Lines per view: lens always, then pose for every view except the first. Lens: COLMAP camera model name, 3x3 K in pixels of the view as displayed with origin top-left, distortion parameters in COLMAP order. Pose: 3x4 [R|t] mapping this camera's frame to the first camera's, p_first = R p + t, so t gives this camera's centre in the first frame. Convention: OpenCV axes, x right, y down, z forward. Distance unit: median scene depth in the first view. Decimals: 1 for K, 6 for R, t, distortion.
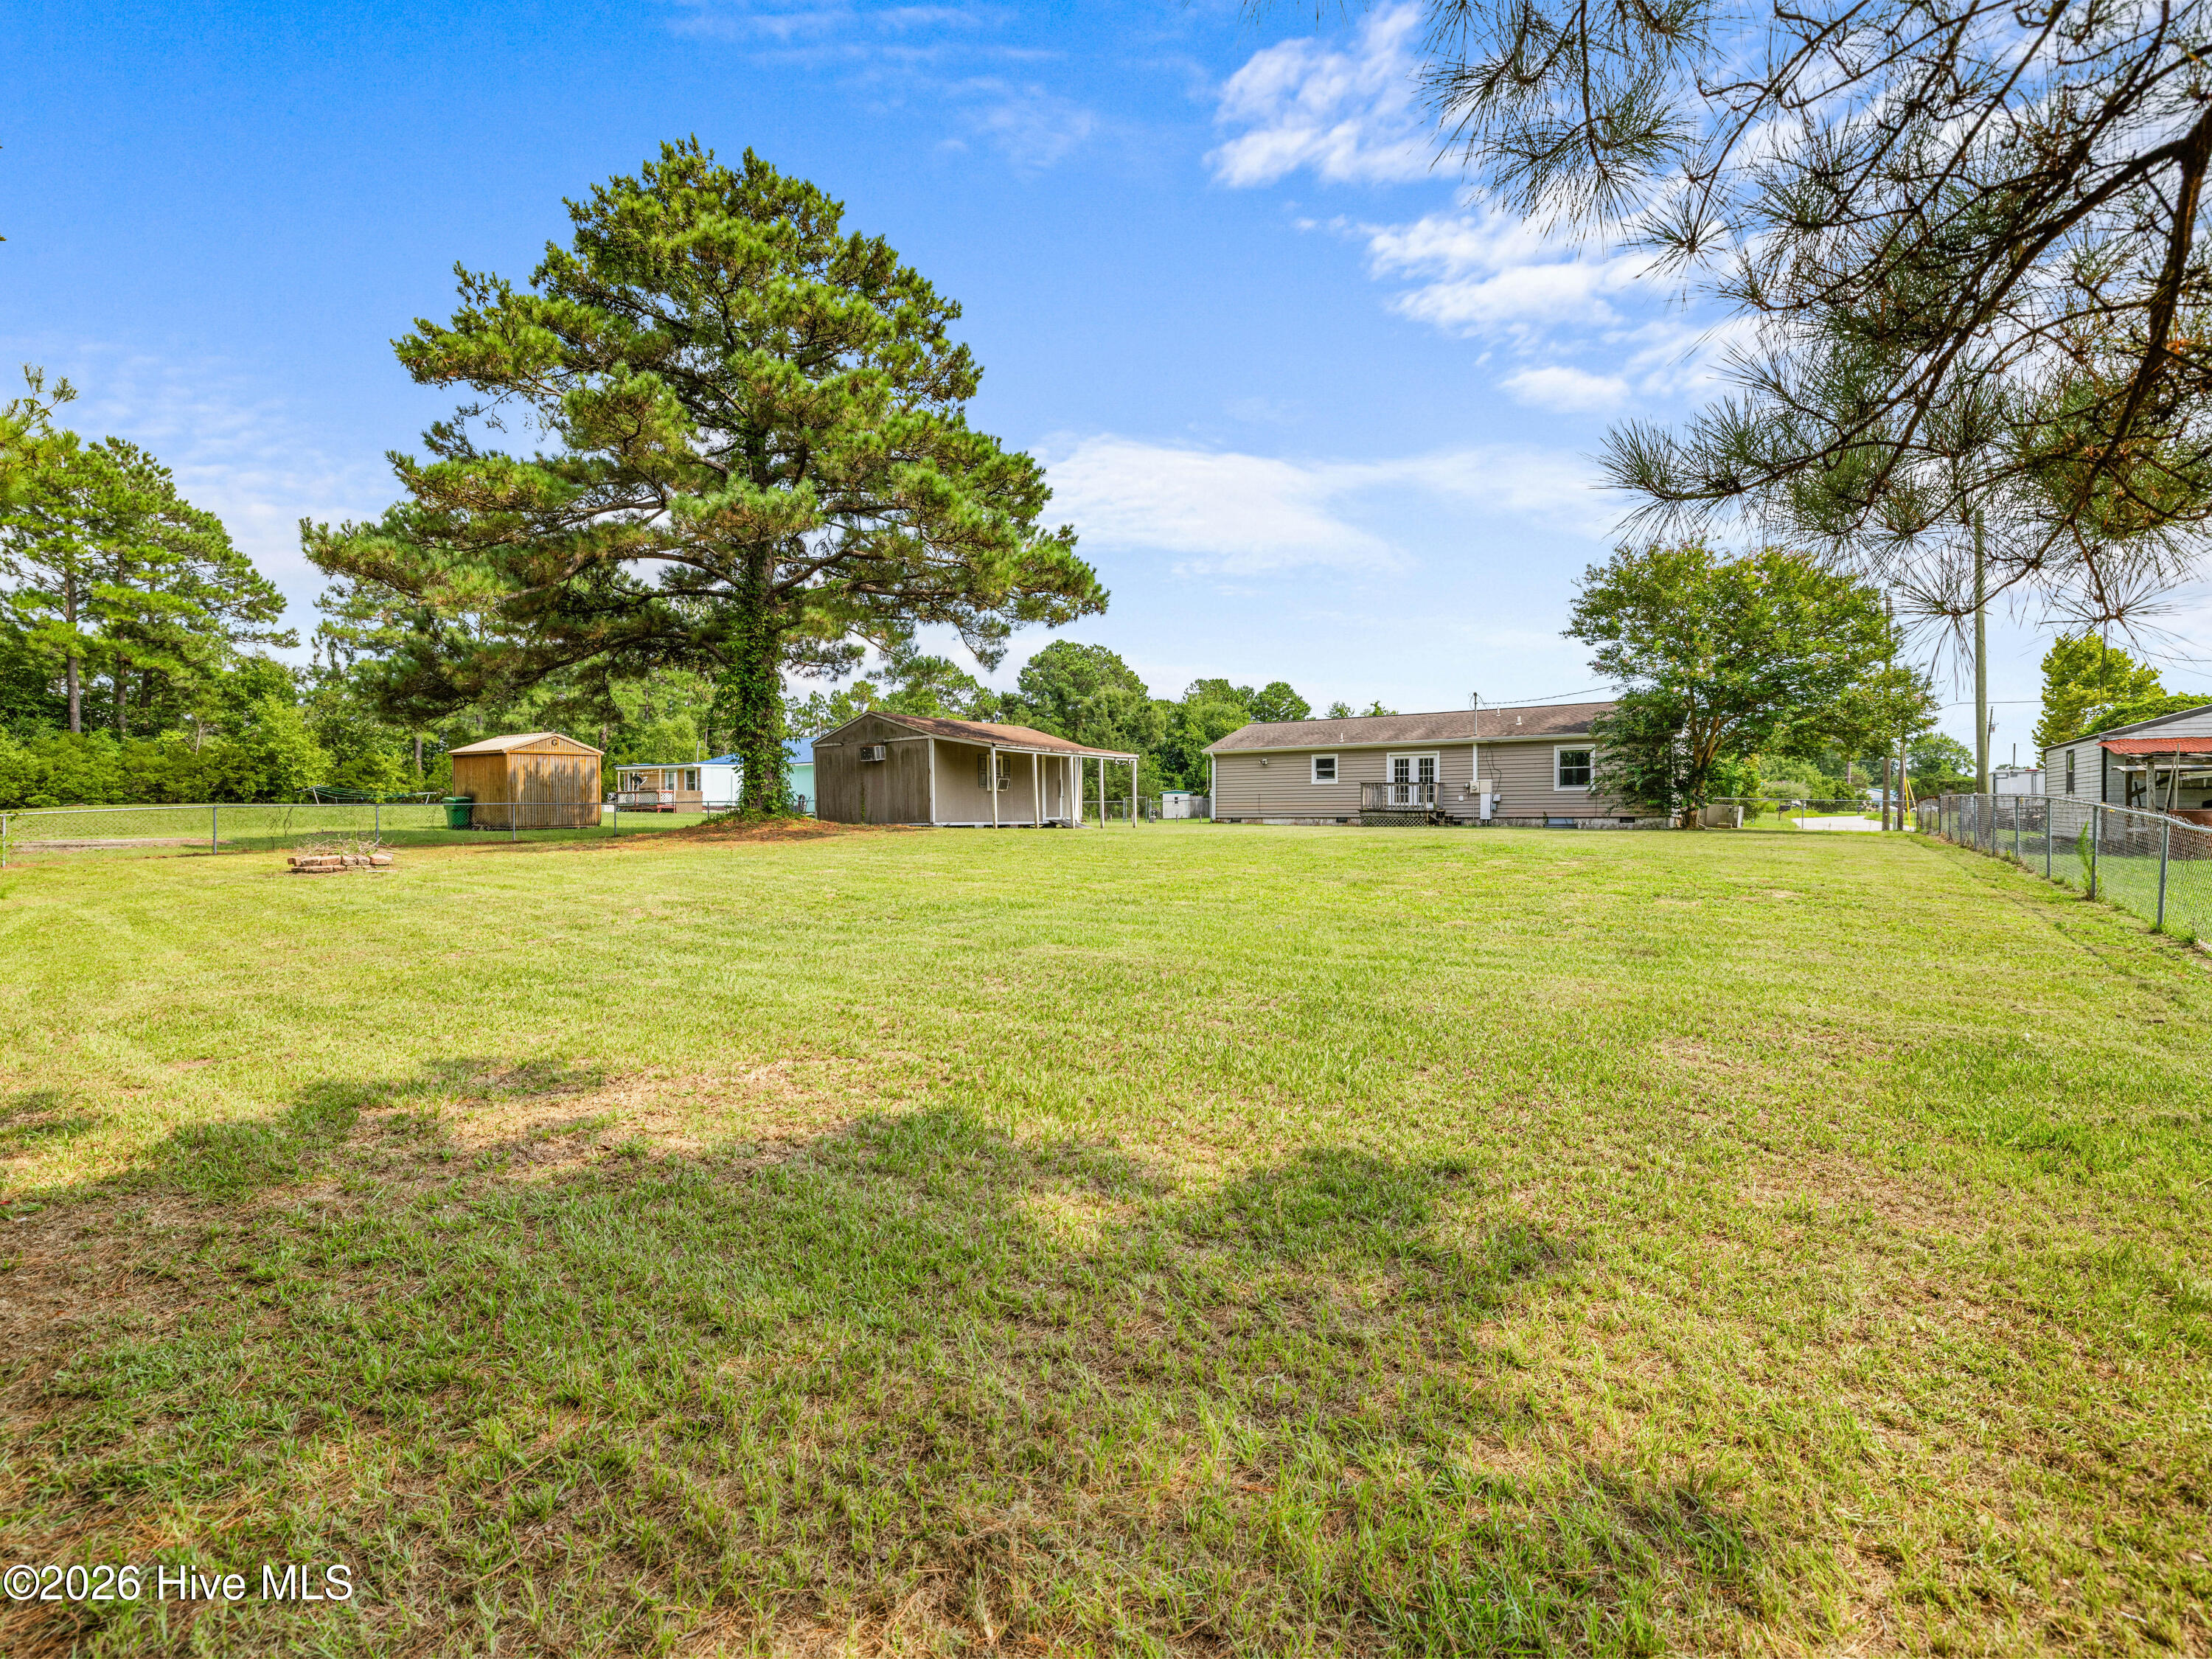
lens RADIAL K [[1051.3, 0, 1106.0], [0, 1051.3, 829.5], [0, 0, 1]] dist [-0.000824, 0.000859]
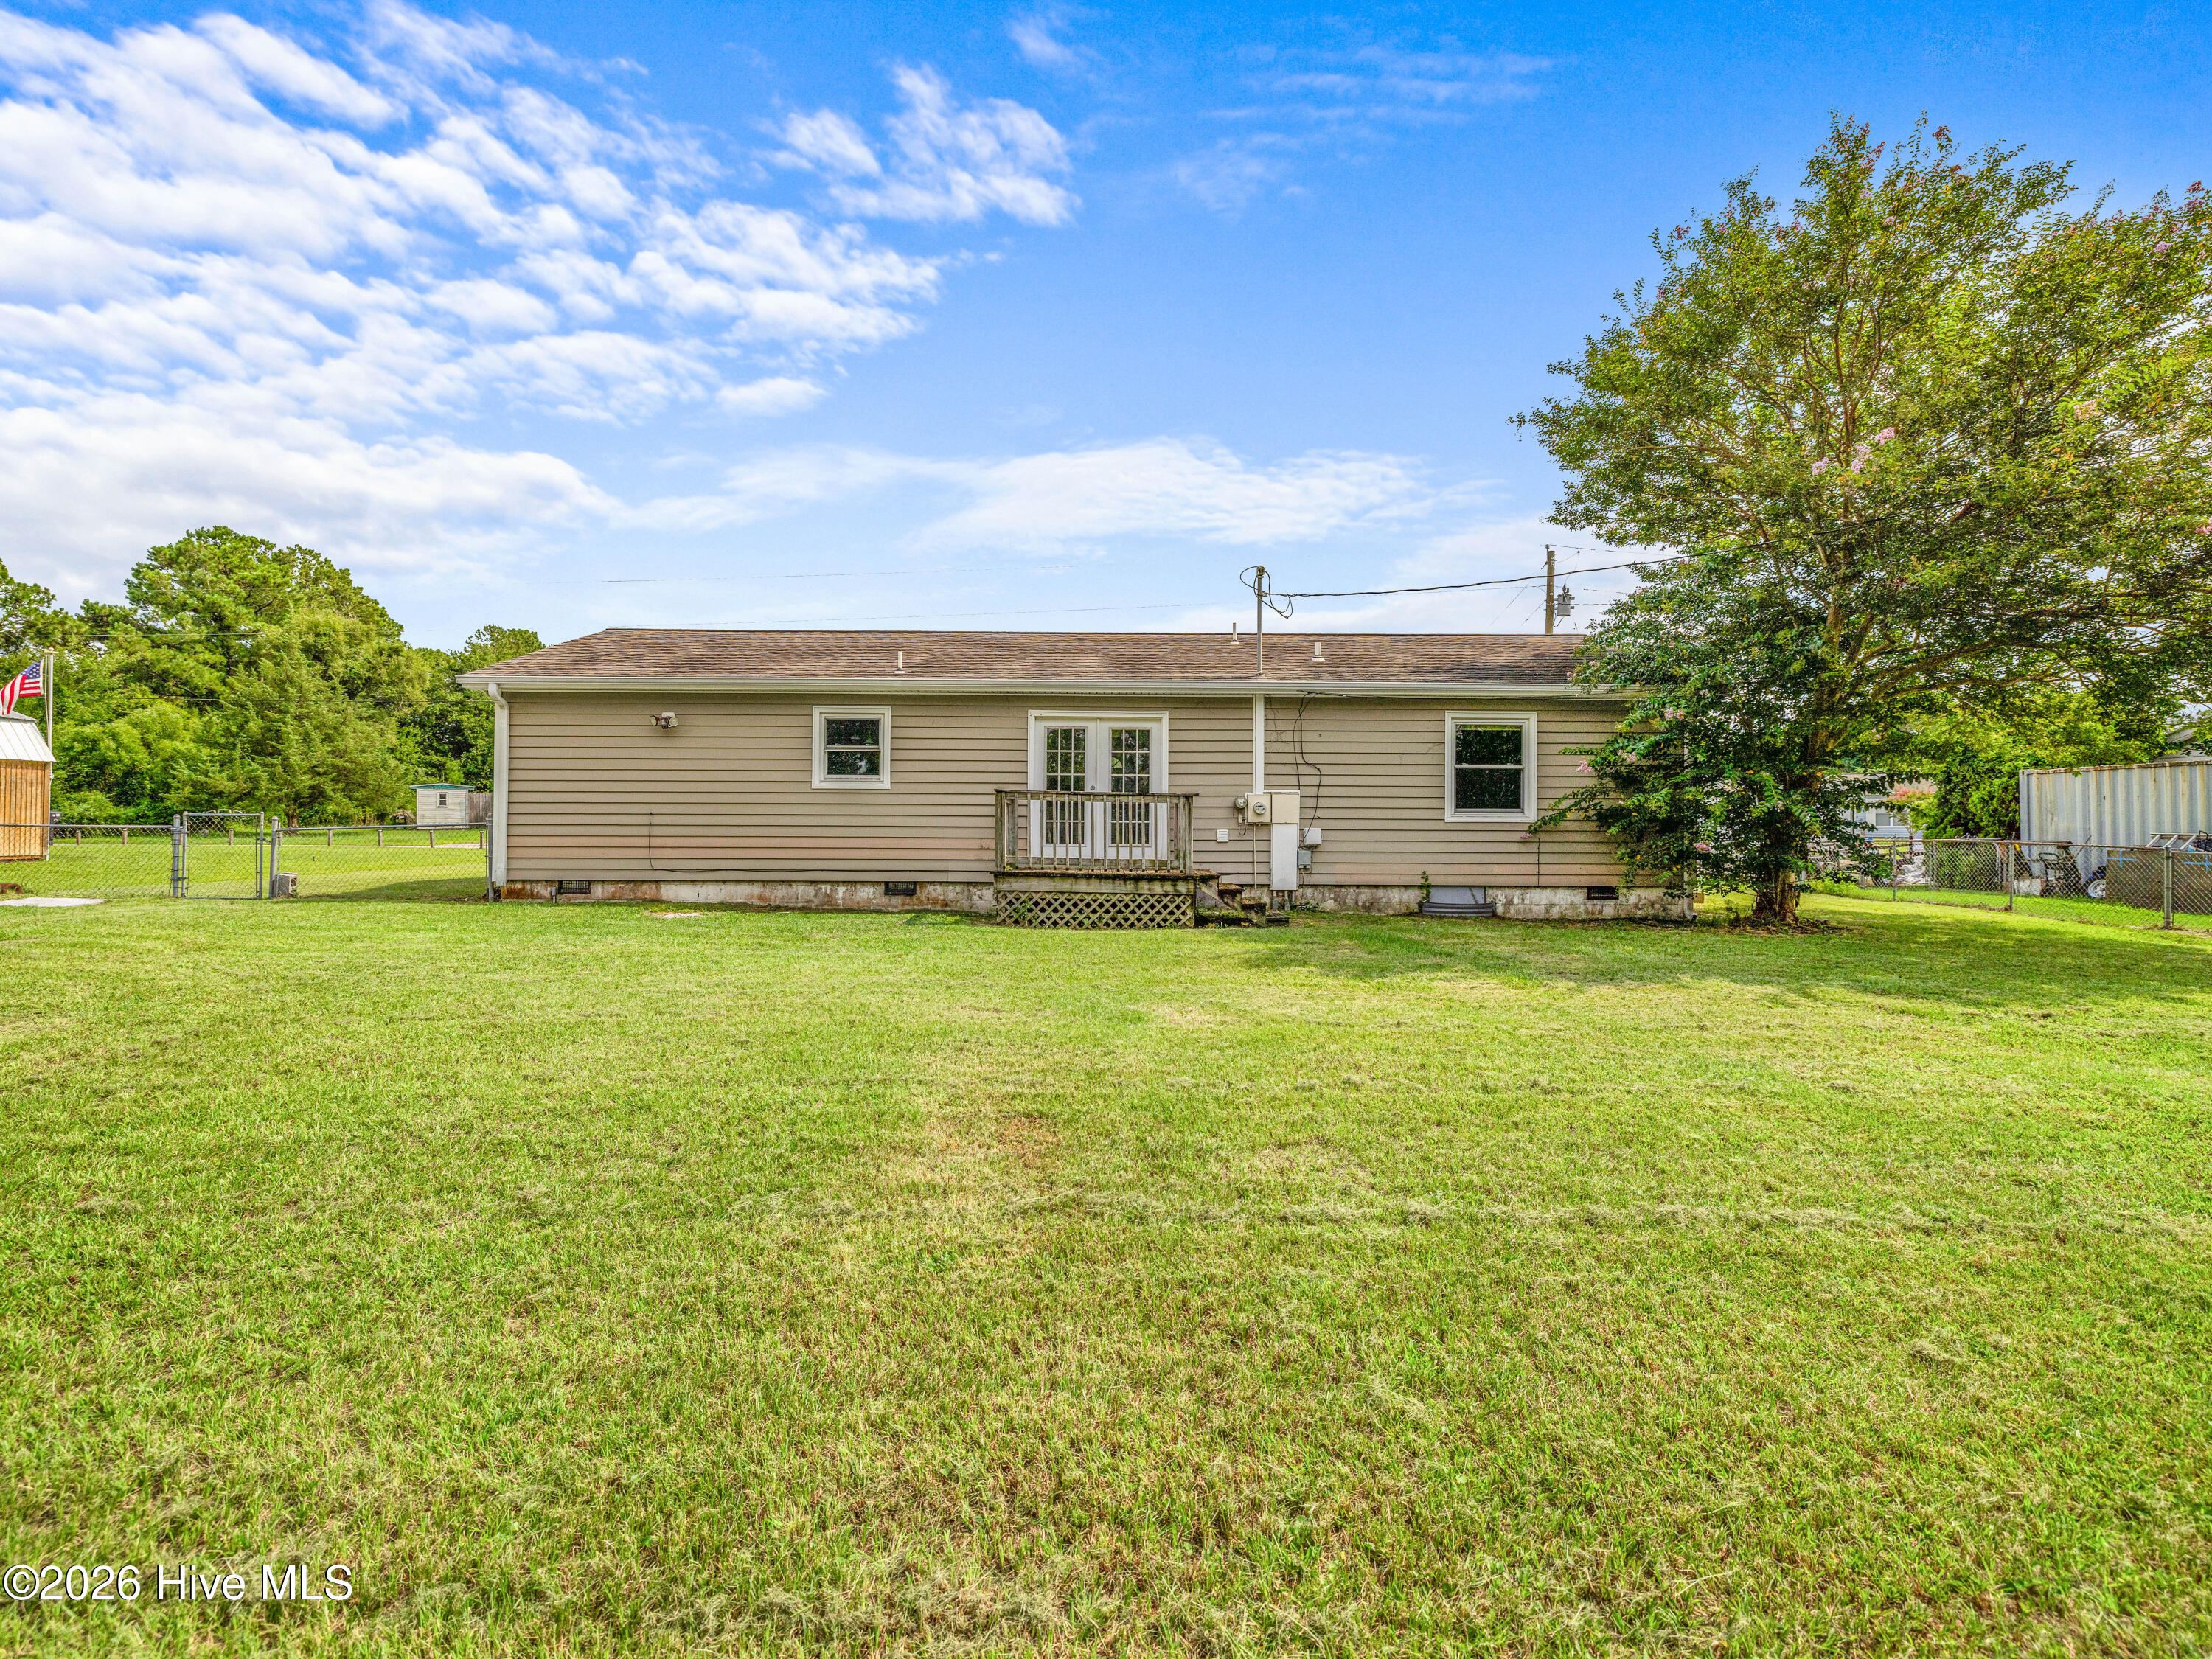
lens RADIAL K [[1051.3, 0, 1106.0], [0, 1051.3, 829.5], [0, 0, 1]] dist [-0.000824, 0.000859]
pose [[0.818415, 0.000302, 0.574627, 0.074586], [-0.002013, 0.999995, 0.002341, -0.030773], [-0.574623, -0.003073, 0.818412, 0.660239]]
